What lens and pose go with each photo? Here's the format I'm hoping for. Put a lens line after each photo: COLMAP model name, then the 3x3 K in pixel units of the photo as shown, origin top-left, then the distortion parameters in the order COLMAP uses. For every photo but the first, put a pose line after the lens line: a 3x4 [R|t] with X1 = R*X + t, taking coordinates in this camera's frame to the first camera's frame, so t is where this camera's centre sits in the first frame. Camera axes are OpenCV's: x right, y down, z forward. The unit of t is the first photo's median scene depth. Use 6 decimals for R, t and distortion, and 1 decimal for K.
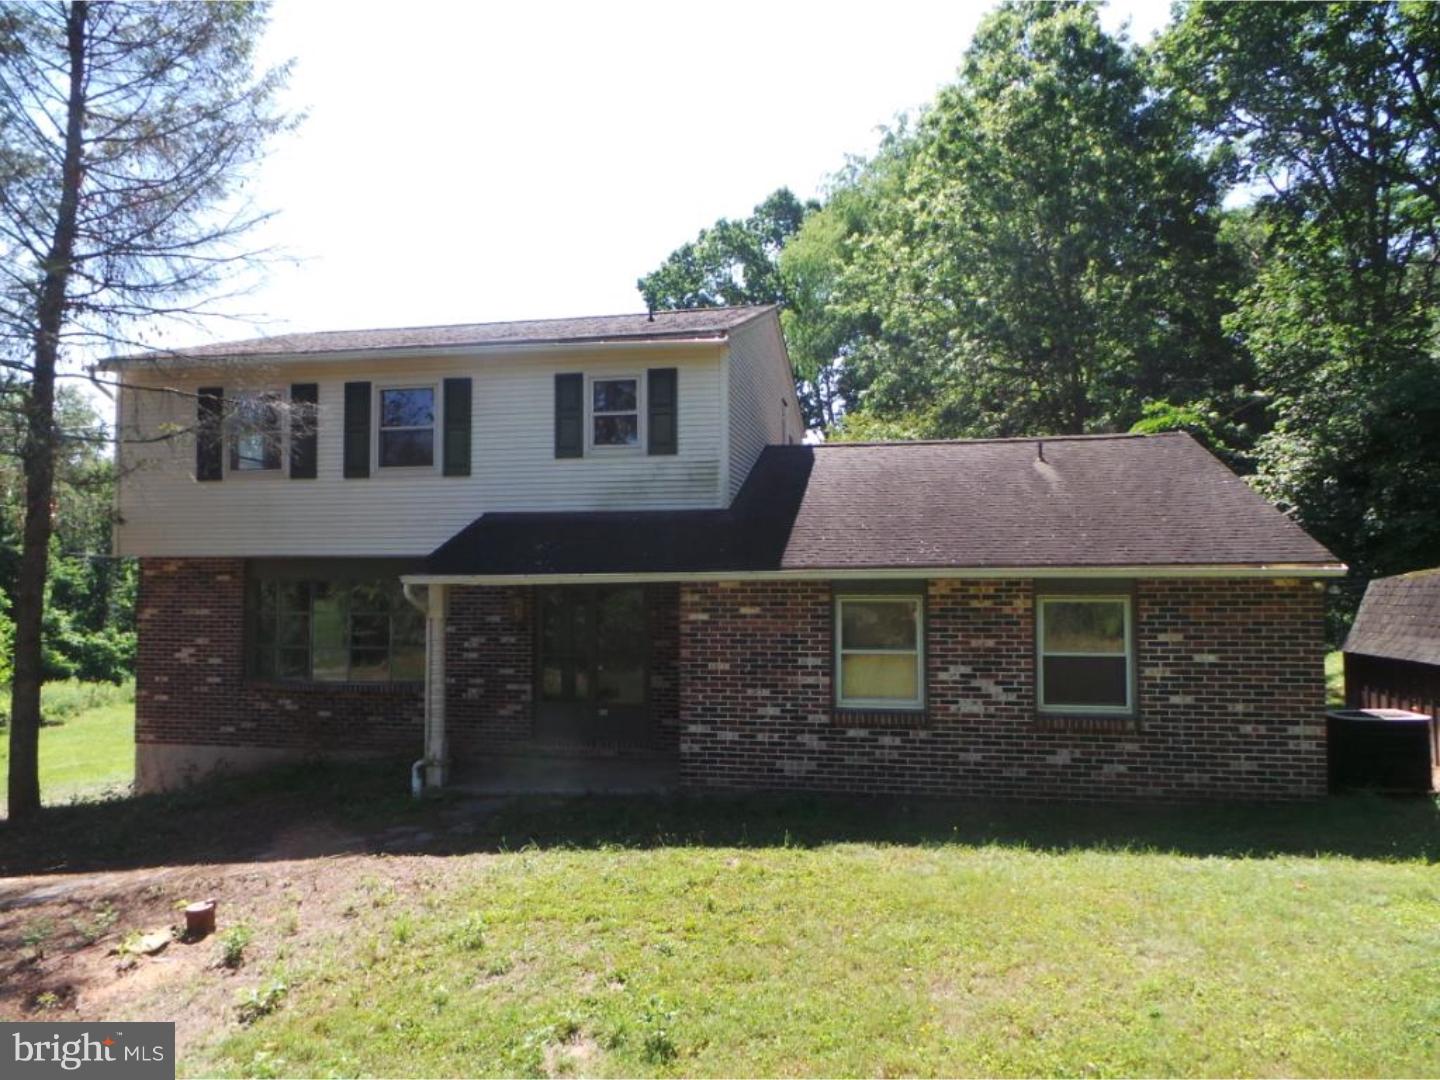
lens RADIAL K [[984.5, 0, 720.0], [0, 984.5, 540.0], [0, 0, 1]] dist [-0.004423, 0.005260]
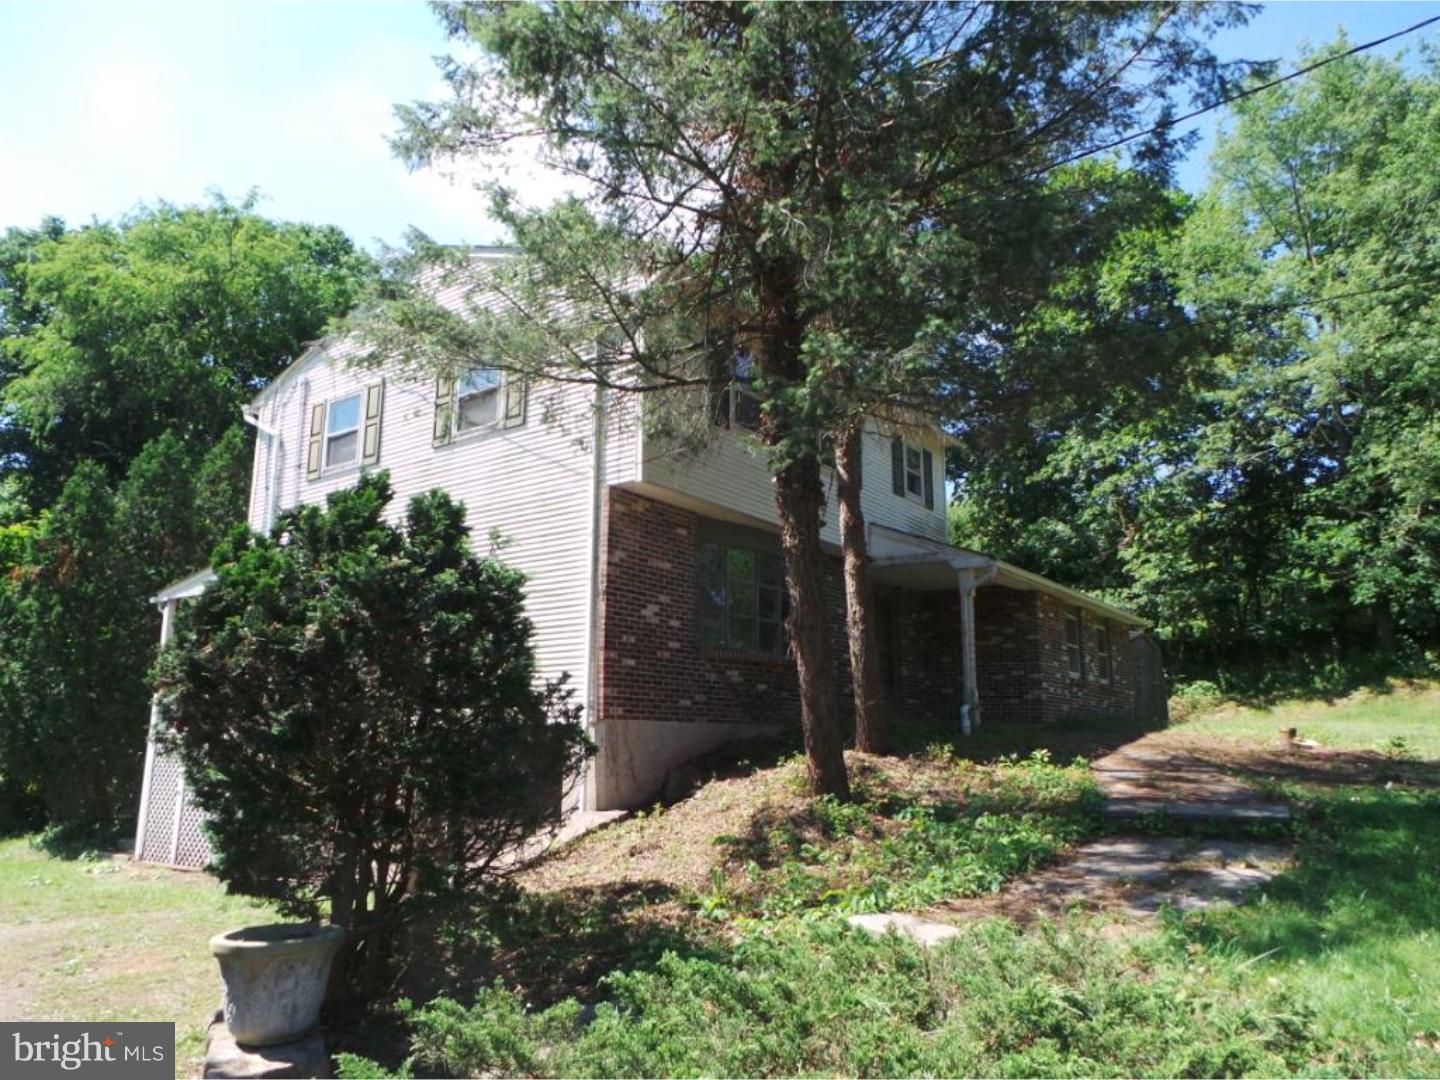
lens RADIAL K [[984.5, 0, 720.0], [0, 984.5, 540.0], [0, 0, 1]] dist [-0.004423, 0.005260]
pose [[0.409770, 0.192100, 0.891732, -1.291266], [-0.036738, 0.980256, -0.194288, 0.219082], [-0.911449, 0.046853, 0.408737, 0.607446]]
